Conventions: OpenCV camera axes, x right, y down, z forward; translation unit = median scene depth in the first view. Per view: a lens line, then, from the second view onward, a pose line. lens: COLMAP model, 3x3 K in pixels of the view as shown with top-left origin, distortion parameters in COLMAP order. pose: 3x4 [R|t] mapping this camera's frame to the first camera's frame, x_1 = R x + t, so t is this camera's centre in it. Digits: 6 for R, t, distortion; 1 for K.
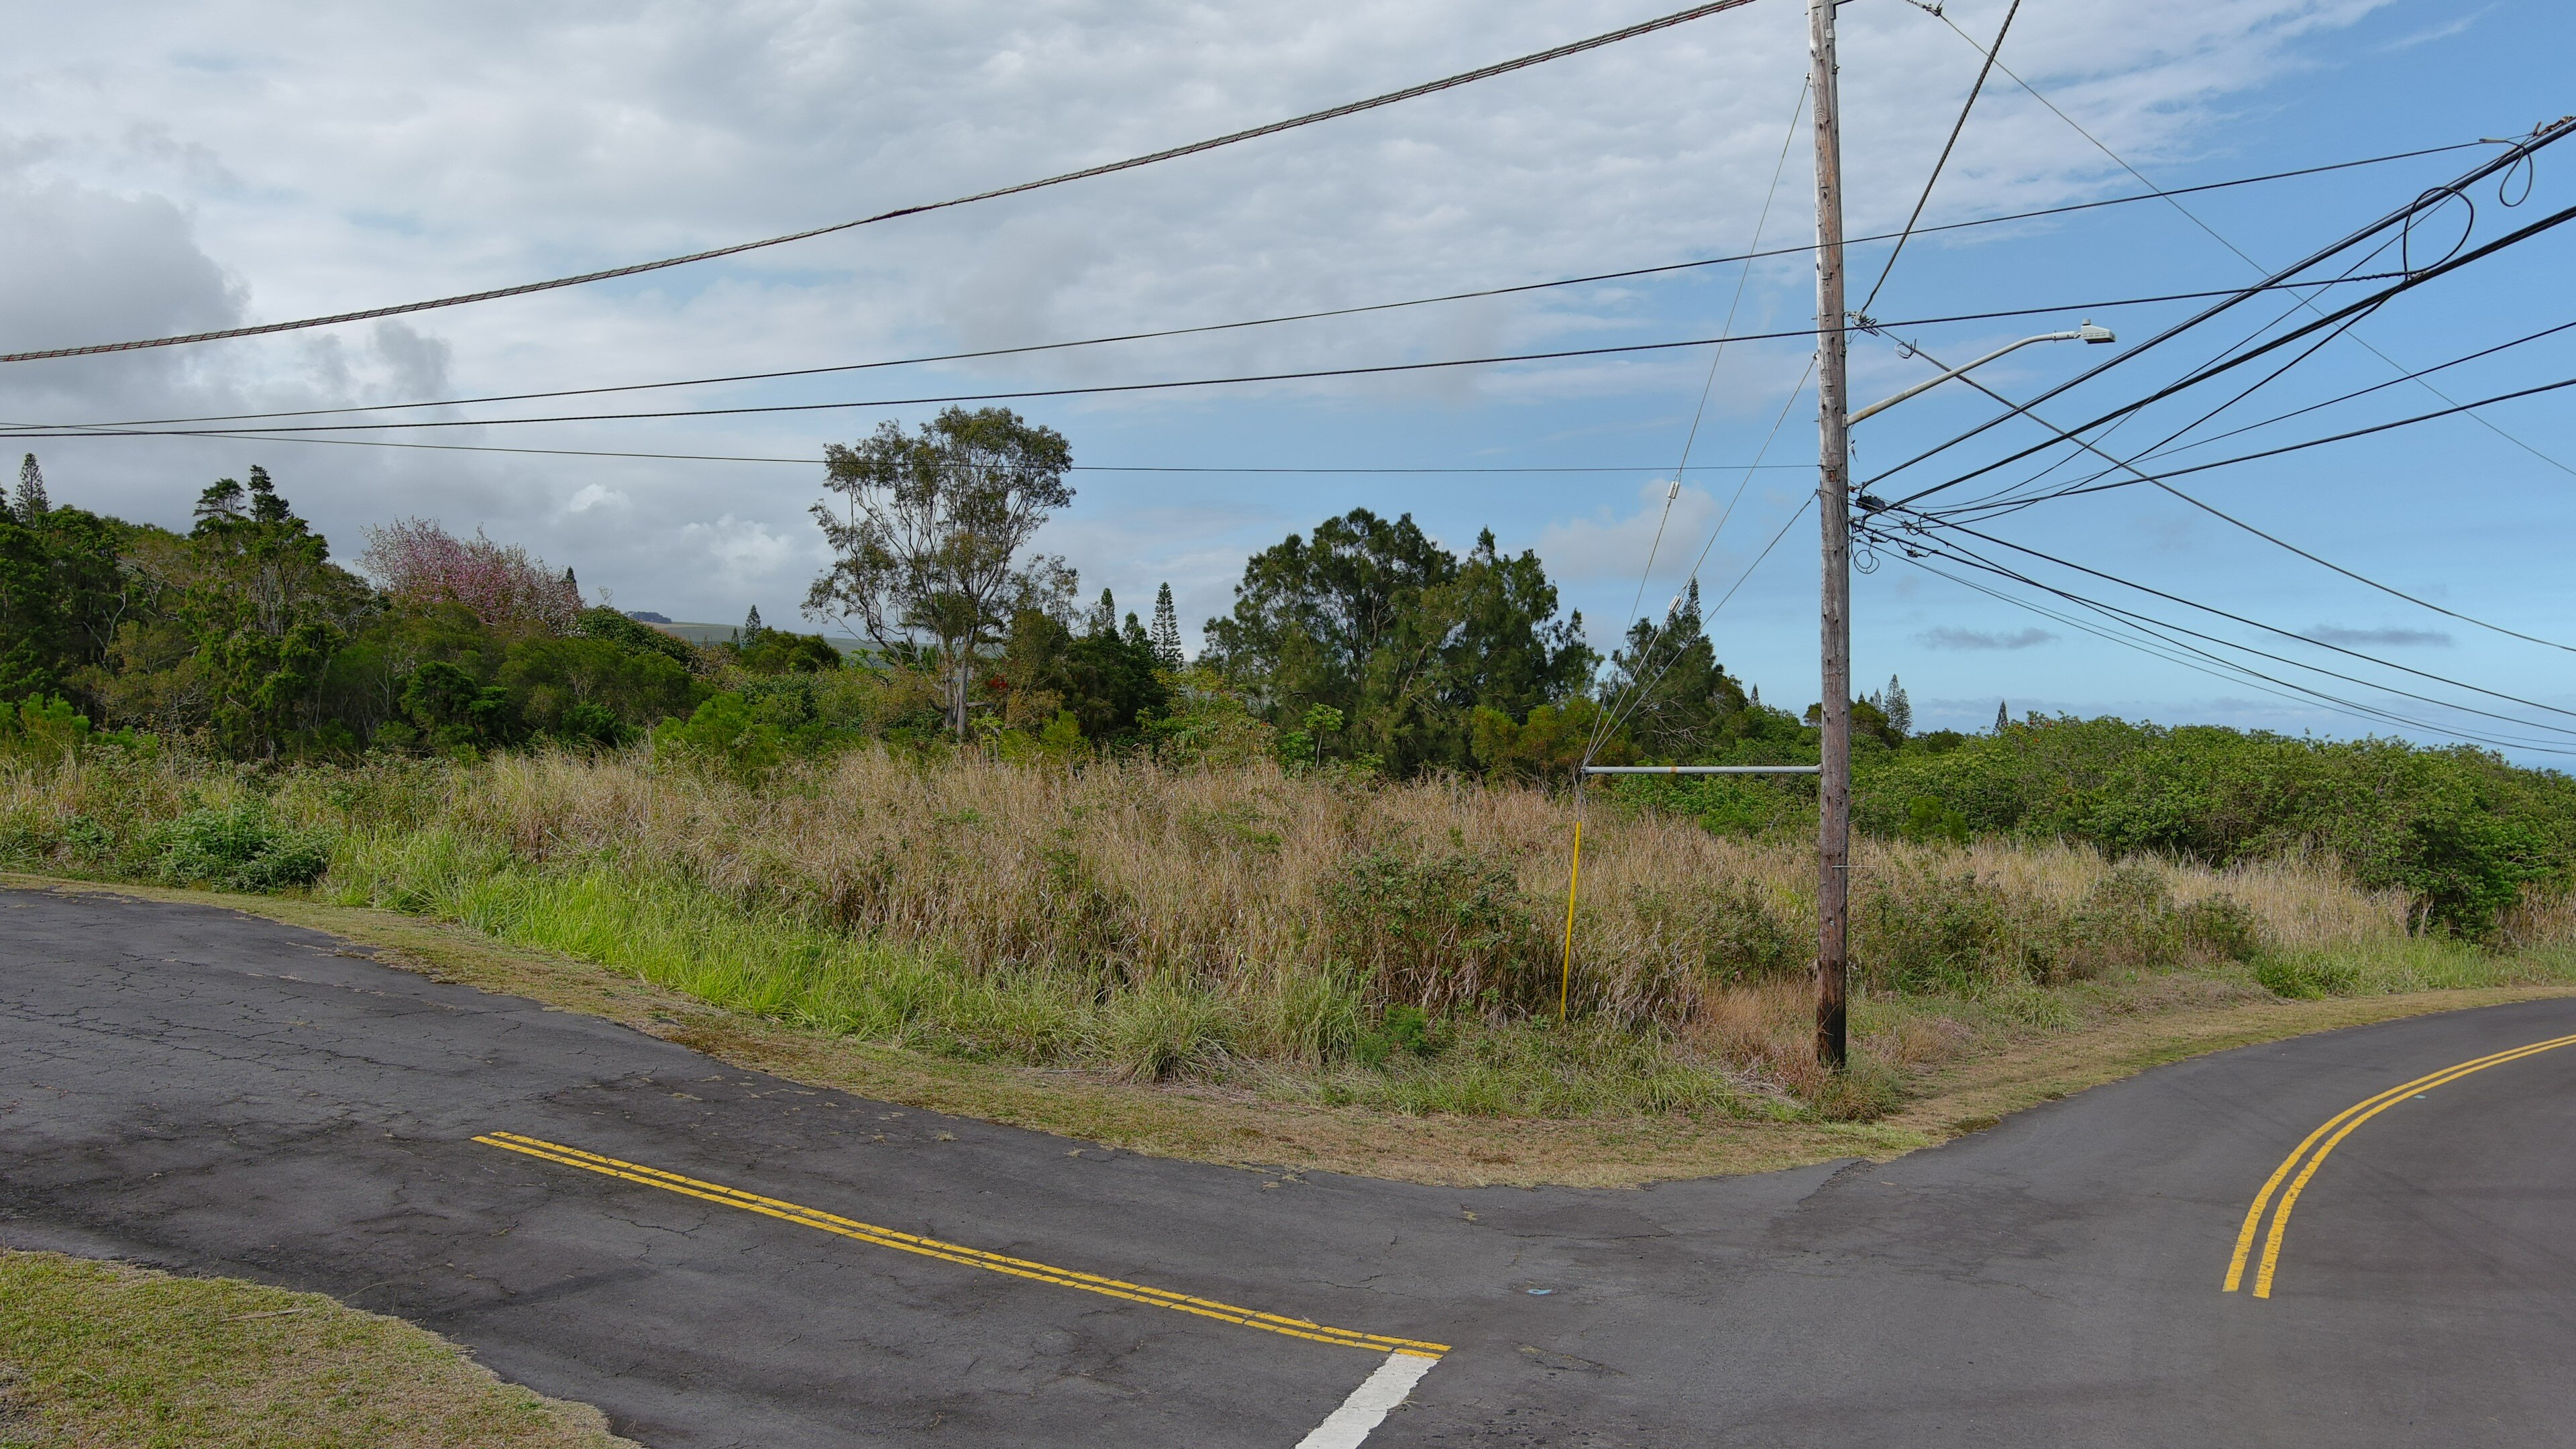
lens RADIAL K [[2014.3, 0, 1285.7], [0, 2014.3, 722.5], [0, 0, 1]] dist [0.040856, -0.039540]
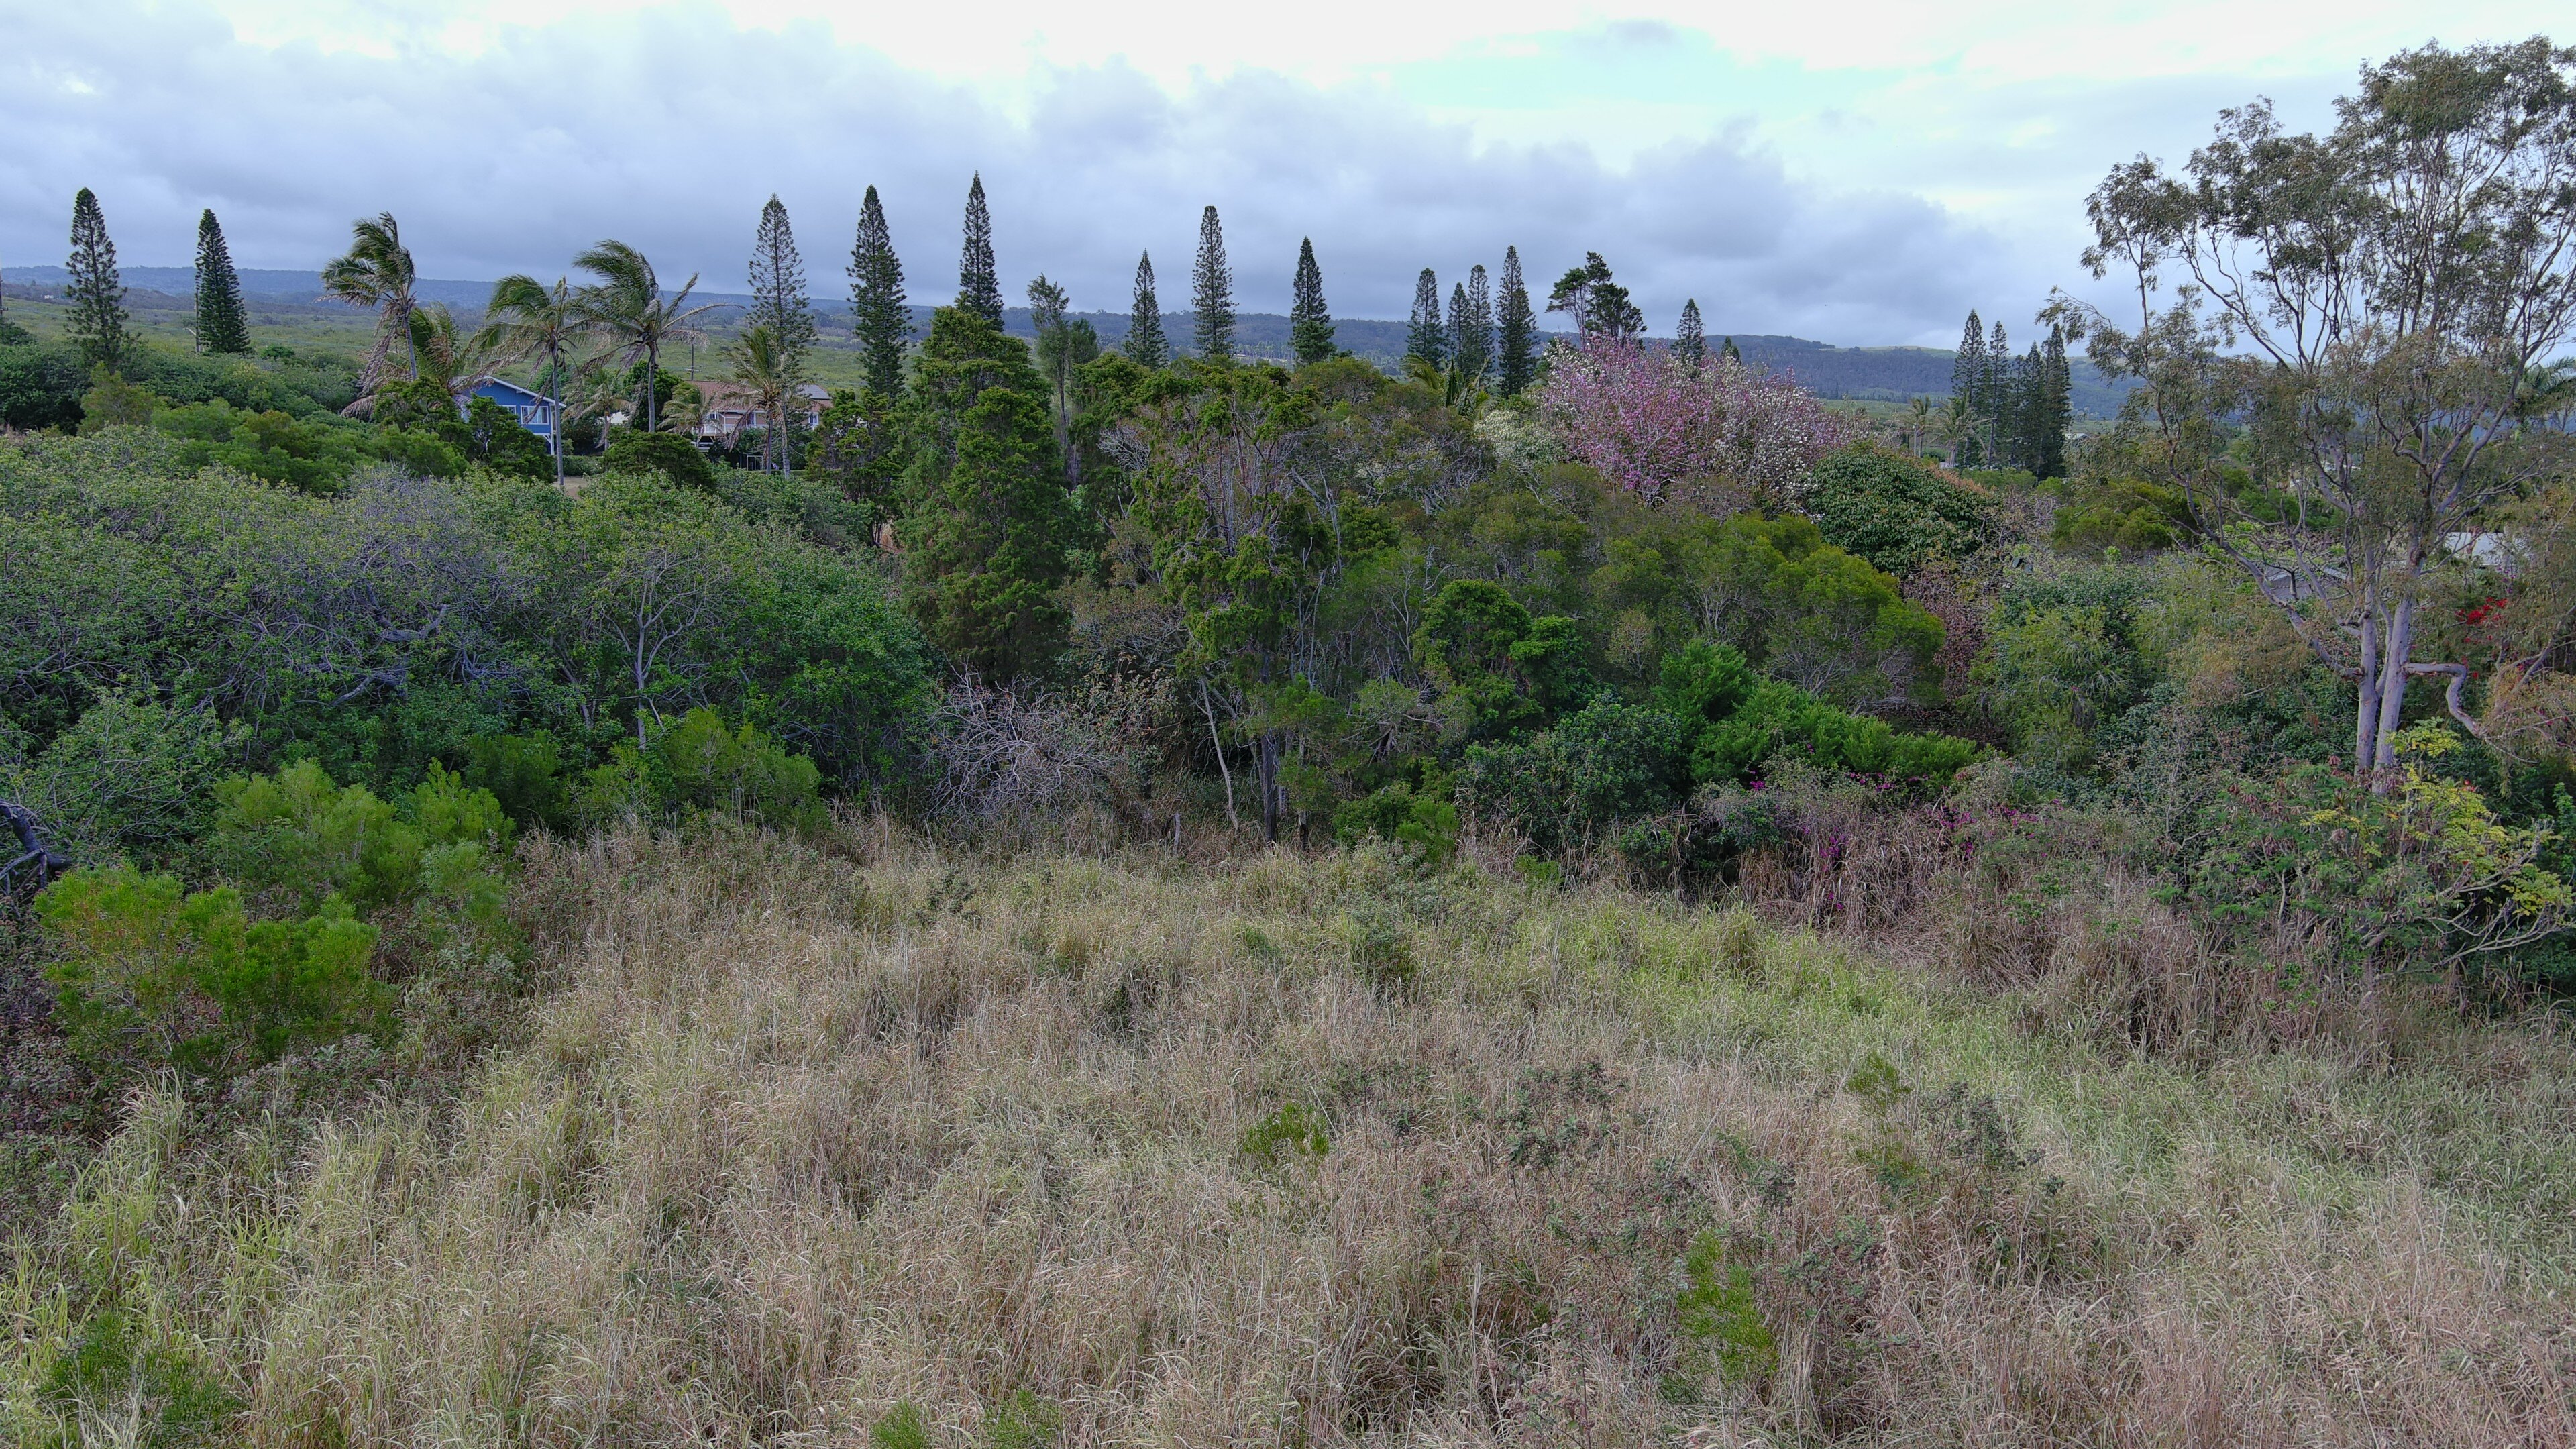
lens RADIAL K [[2014.3, 0, 1283.4], [0, 2014.3, 722.3], [0, 0, 1]] dist [0.040856, -0.039540]
pose [[0.746849, 0.081358, -0.659999, -0.044337], [0.000993, 0.992350, 0.123451, -0.081469], [0.664993, -0.092855, 0.741054, 0.610980]]
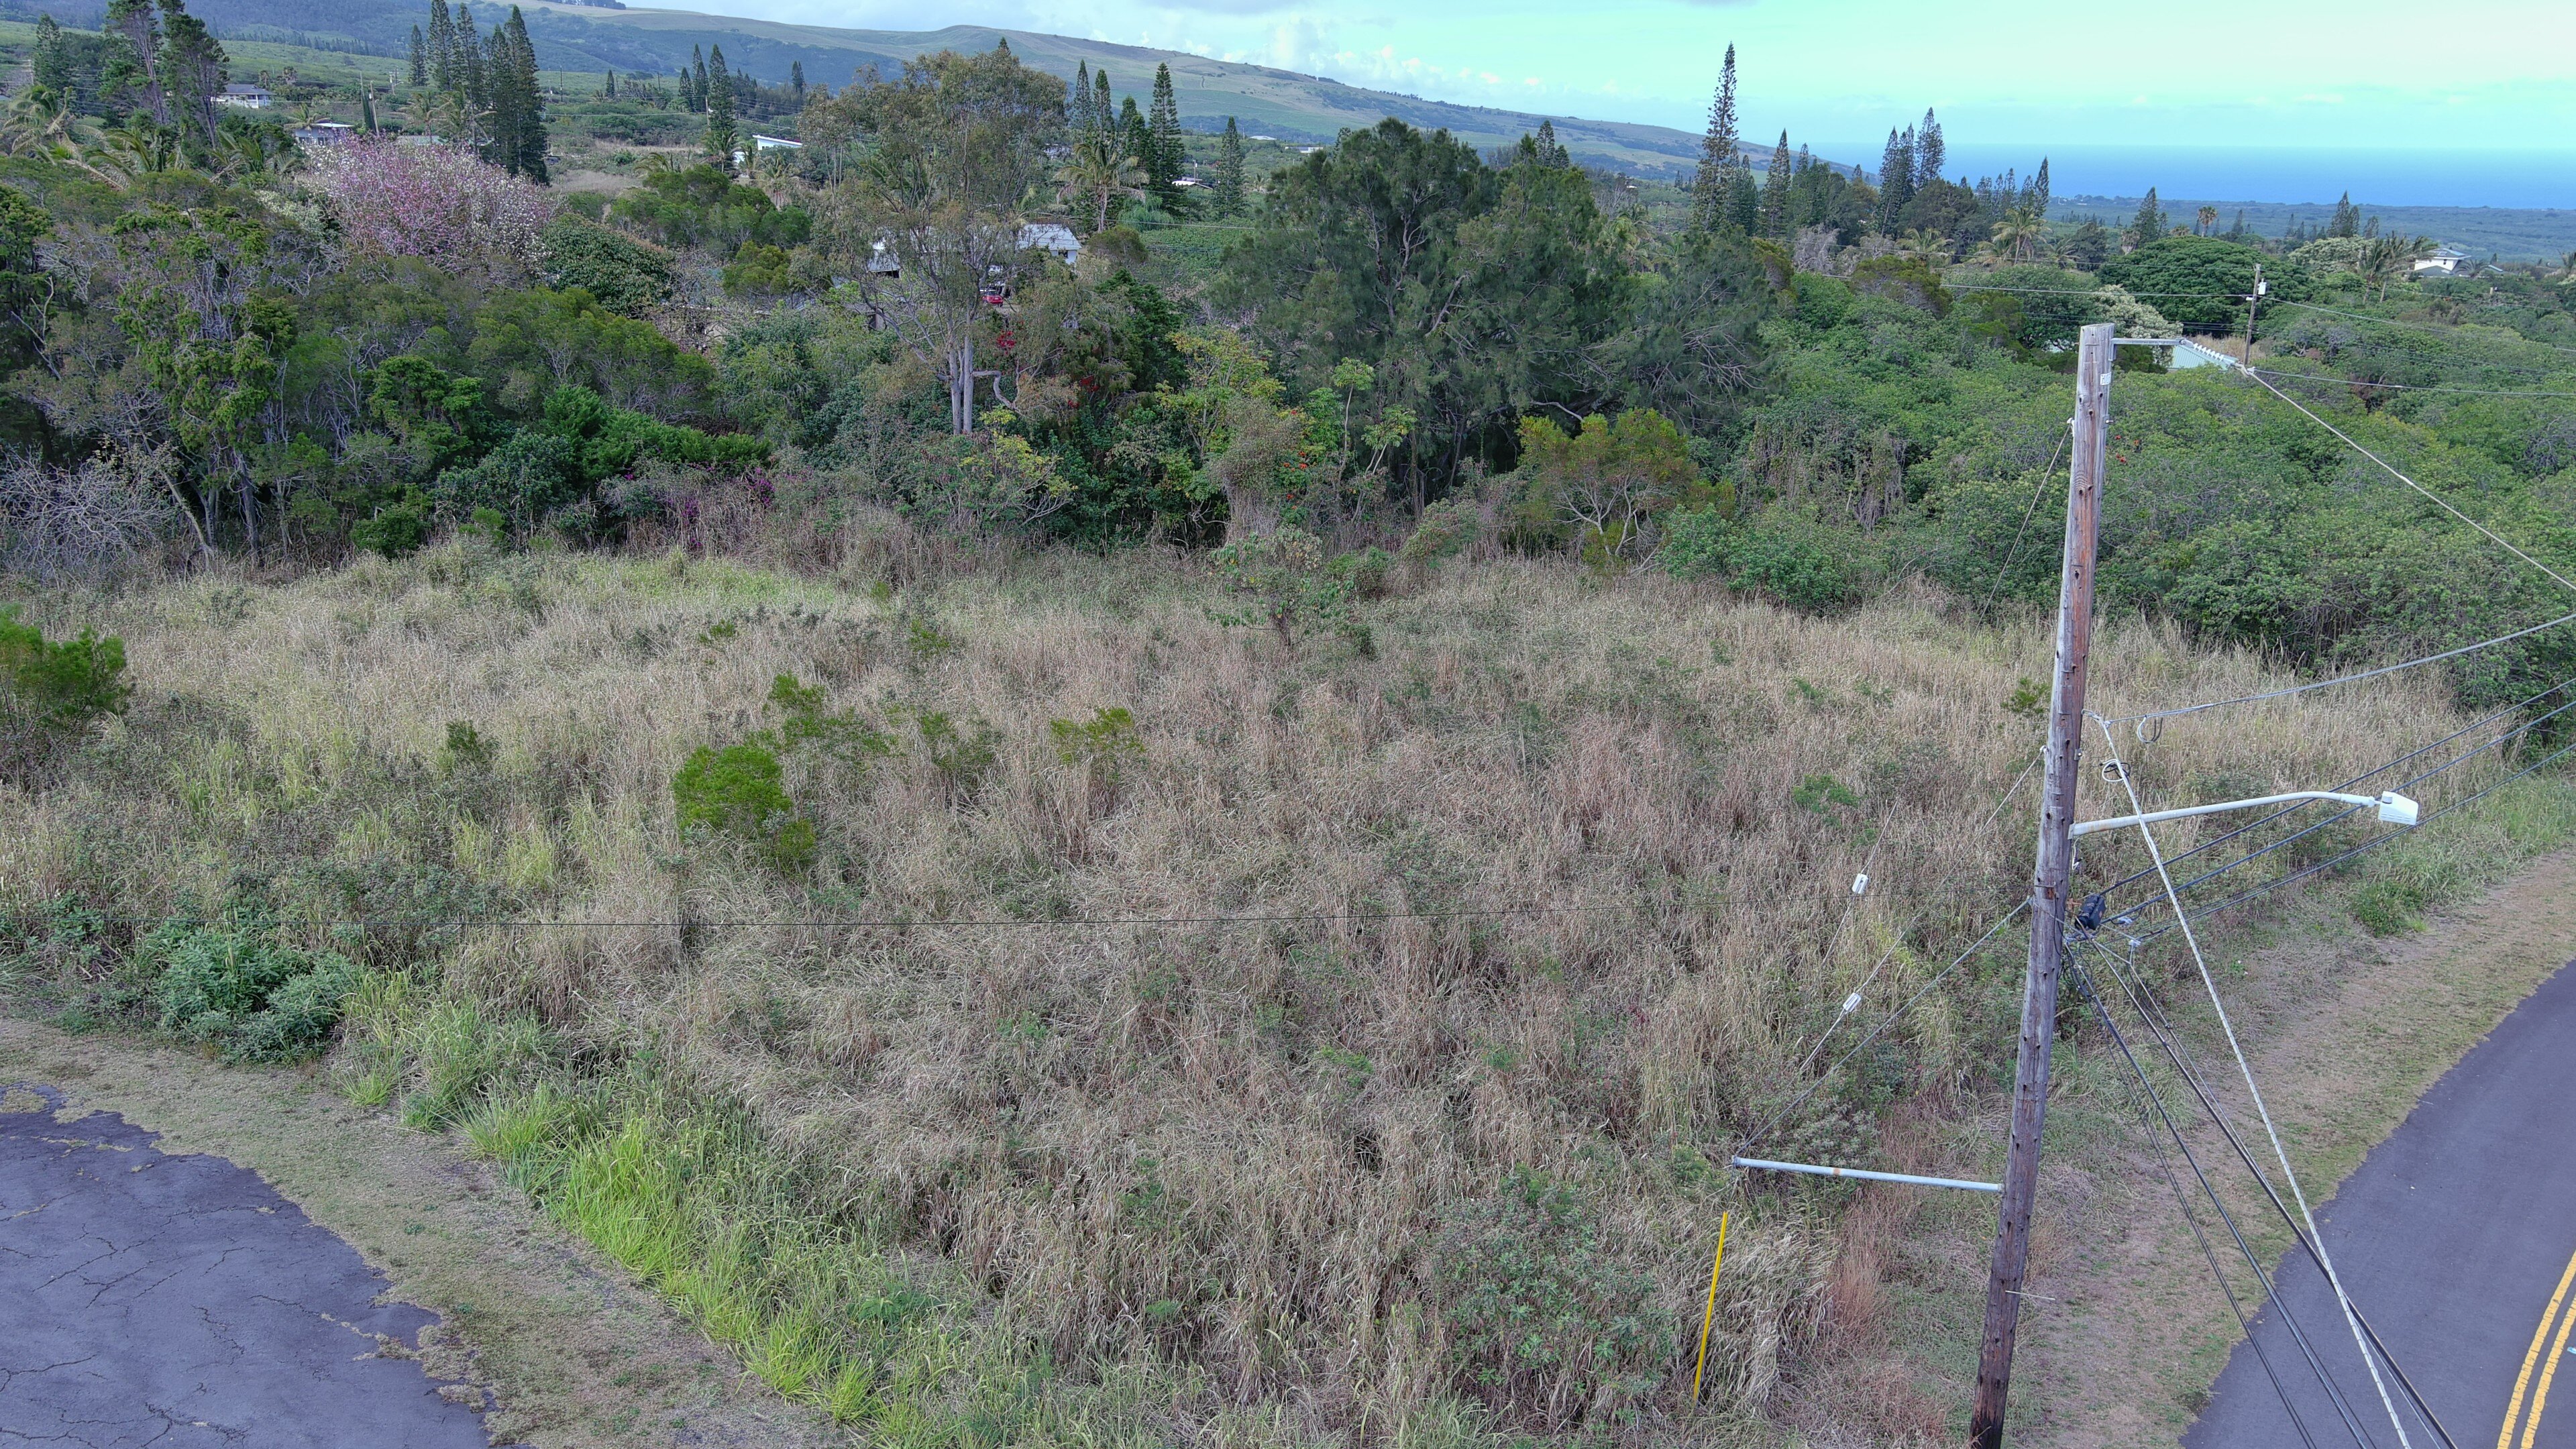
lens RADIAL K [[2014.3, 0, 1286.4], [0, 2014.3, 731.5], [0, 0, 1]] dist [0.040856, -0.039540]
pose [[0.999993, -0.002930, 0.002304, -0.021777], [0.002133, 0.956667, 0.291177, -0.171628], [-0.003058, -0.291170, 0.956667, 0.077689]]
